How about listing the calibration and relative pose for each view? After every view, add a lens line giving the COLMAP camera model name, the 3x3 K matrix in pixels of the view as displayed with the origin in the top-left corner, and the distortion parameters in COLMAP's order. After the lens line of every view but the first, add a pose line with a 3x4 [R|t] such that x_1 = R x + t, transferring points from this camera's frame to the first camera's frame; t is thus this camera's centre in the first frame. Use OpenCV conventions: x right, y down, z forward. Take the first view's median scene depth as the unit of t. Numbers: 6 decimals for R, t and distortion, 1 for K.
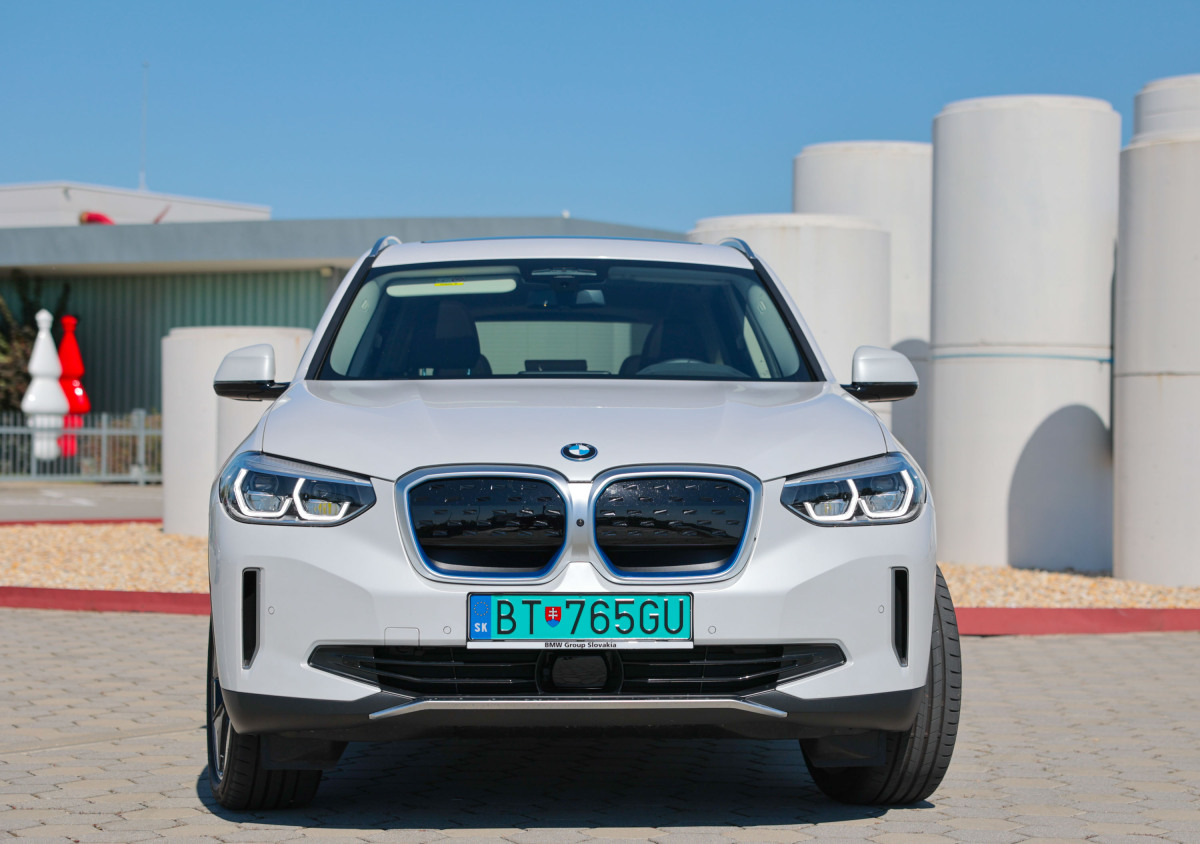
lens RADIAL K [[2843.1, 0, 606.9], [0, 2843.1, 434.9], [0, 0, 1]] dist [0.242055, 0.000000]
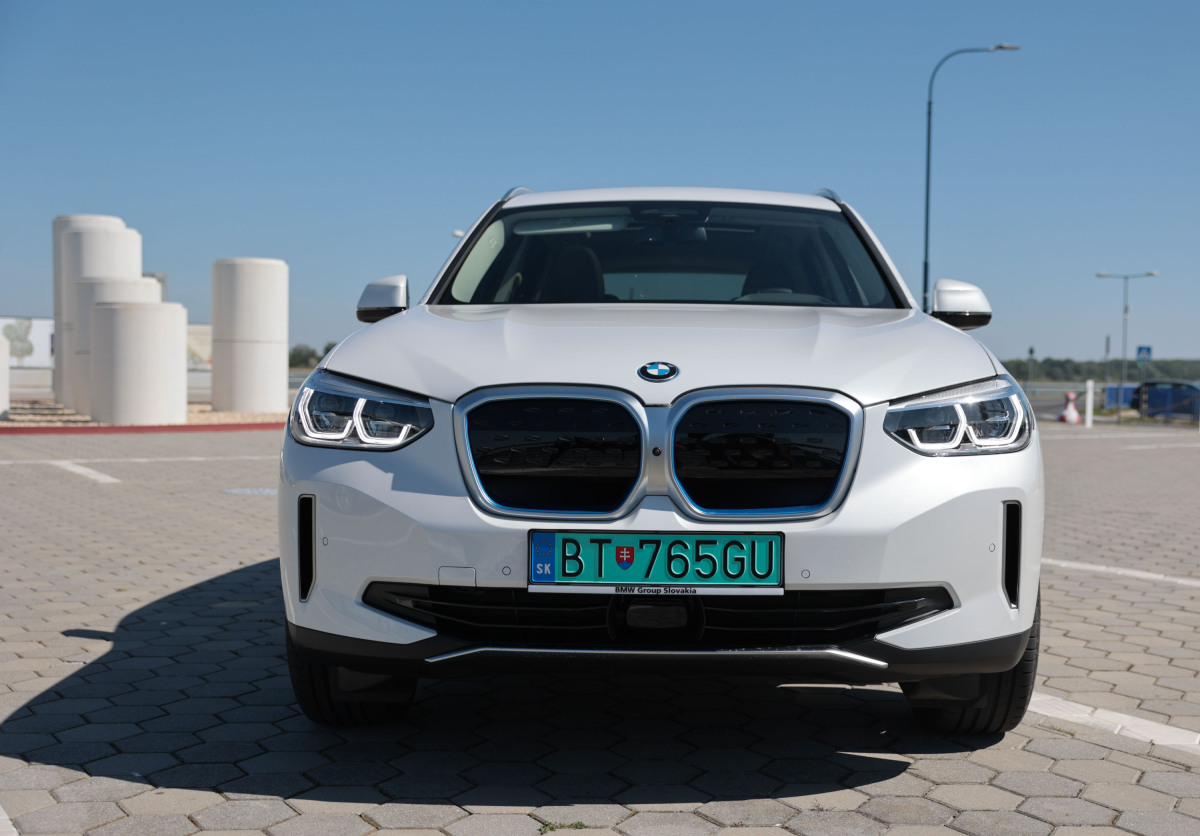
lens RADIAL K [[1524.2, 0, 624.6], [0, 1524.2, 431.8], [0, 0, 1]] dist [0.006302, 0.000000]
pose [[0.997246, 0.008786, -0.073640, 0.015431], [-0.005699, 0.999100, 0.042021, 0.004762], [0.073943, -0.041486, 0.996399, 0.523640]]
